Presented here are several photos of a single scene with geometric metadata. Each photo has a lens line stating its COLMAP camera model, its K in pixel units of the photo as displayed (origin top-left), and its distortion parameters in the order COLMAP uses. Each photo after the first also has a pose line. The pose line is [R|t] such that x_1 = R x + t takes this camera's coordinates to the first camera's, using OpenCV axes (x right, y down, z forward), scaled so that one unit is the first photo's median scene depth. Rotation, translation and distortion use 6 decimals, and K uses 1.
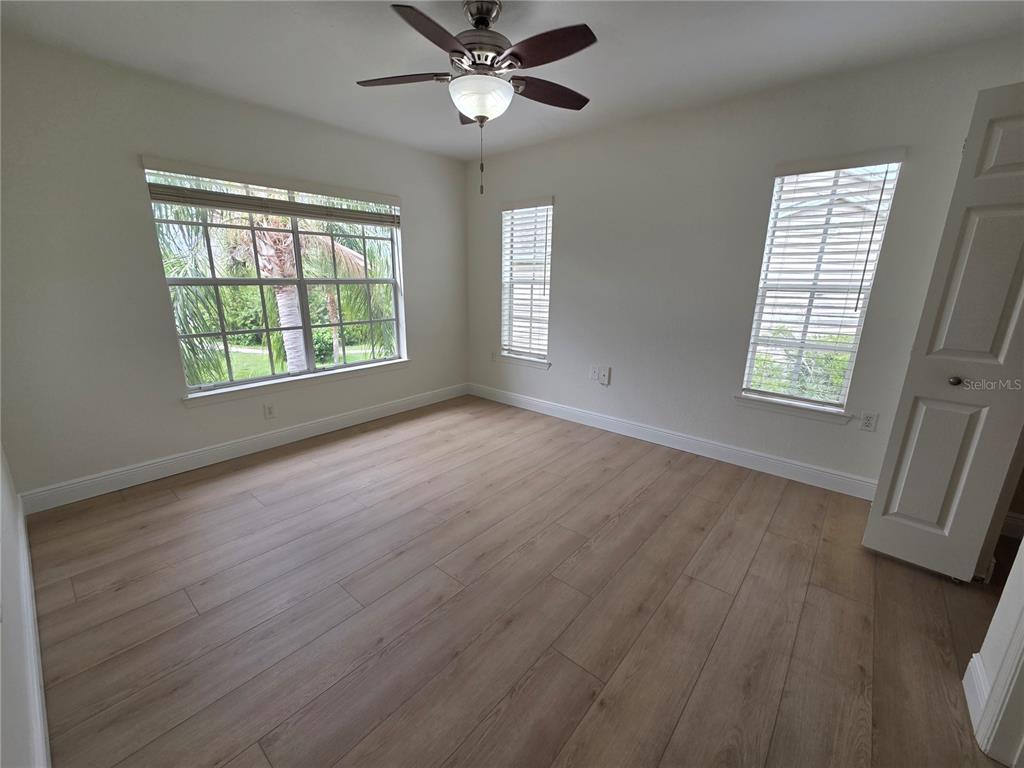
lens RADIAL K [[416.5, 0, 502.9], [0, 416.5, 382.0], [0, 0, 1]] dist [0.001131, -0.000025]
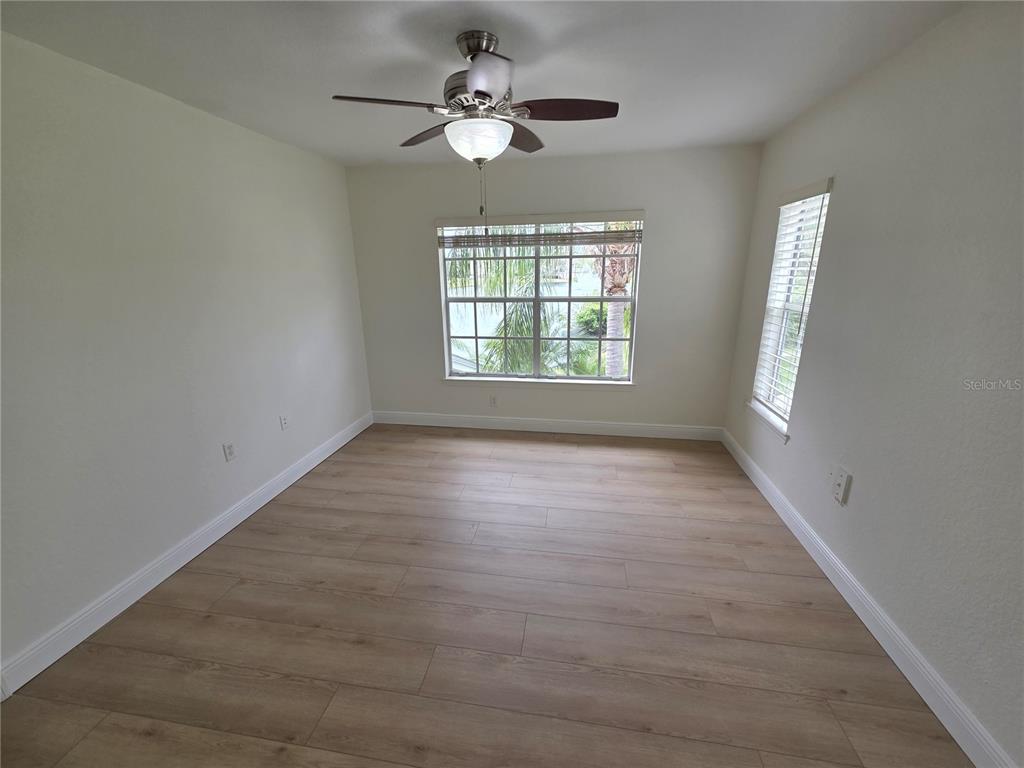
lens RADIAL K [[416.5, 0, 515.5], [0, 416.5, 382.3], [0, 0, 1]] dist [0.001131, -0.000025]
pose [[0.530783, 0.211522, -0.820688, 0.501668], [-0.192951, 0.973084, 0.126008, -0.156876], [0.825251, 0.091470, 0.557309, 0.334515]]
